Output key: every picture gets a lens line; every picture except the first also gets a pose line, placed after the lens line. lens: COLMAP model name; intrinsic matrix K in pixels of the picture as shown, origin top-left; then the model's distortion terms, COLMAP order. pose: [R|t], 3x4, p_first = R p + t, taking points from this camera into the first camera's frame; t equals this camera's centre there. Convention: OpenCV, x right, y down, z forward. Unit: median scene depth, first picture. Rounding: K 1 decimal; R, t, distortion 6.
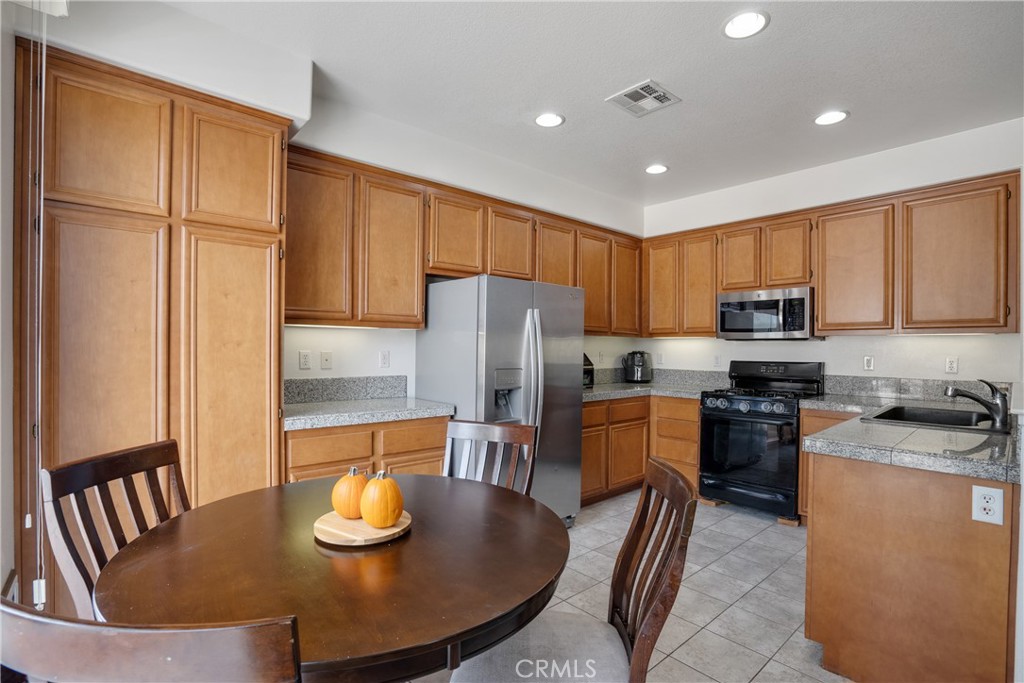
lens RADIAL K [[481.6, 0, 513.4], [0, 481.6, 345.7], [0, 0, 1]] dist [-0.001709, -0.000688]
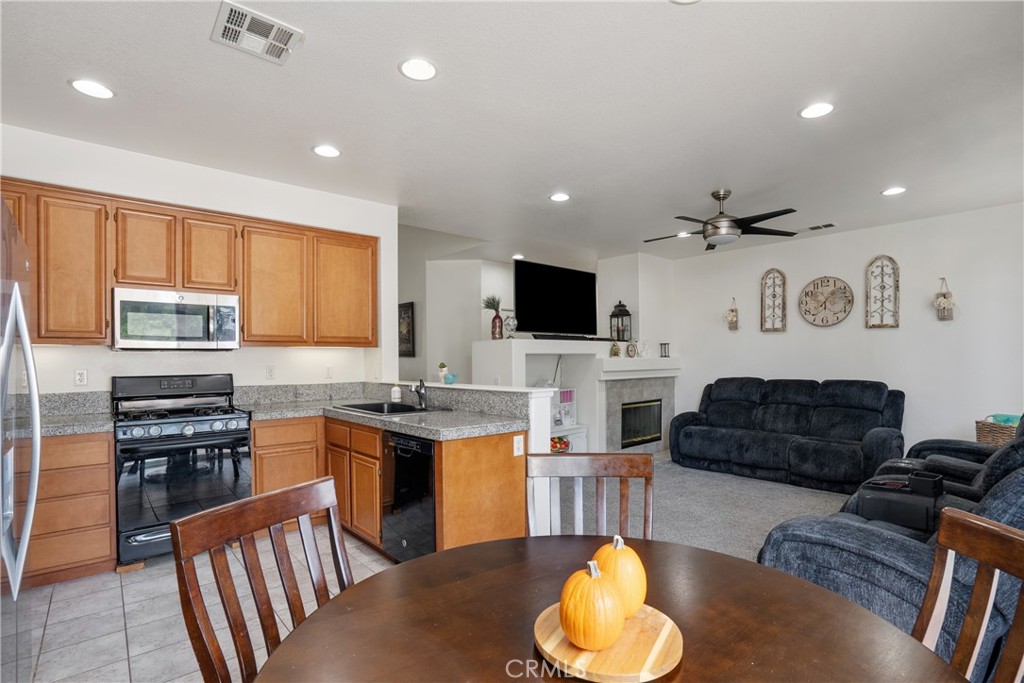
lens RADIAL K [[505.8, 0, 510.6], [0, 505.8, 360.4], [0, 0, 1]] dist [0.002563, 0.000528]
pose [[0.044225, -0.008119, 0.998989, -0.374003], [0.002604, 0.999965, 0.008012, 0.000492], [-0.999018, 0.002247, 0.044245, 0.400781]]
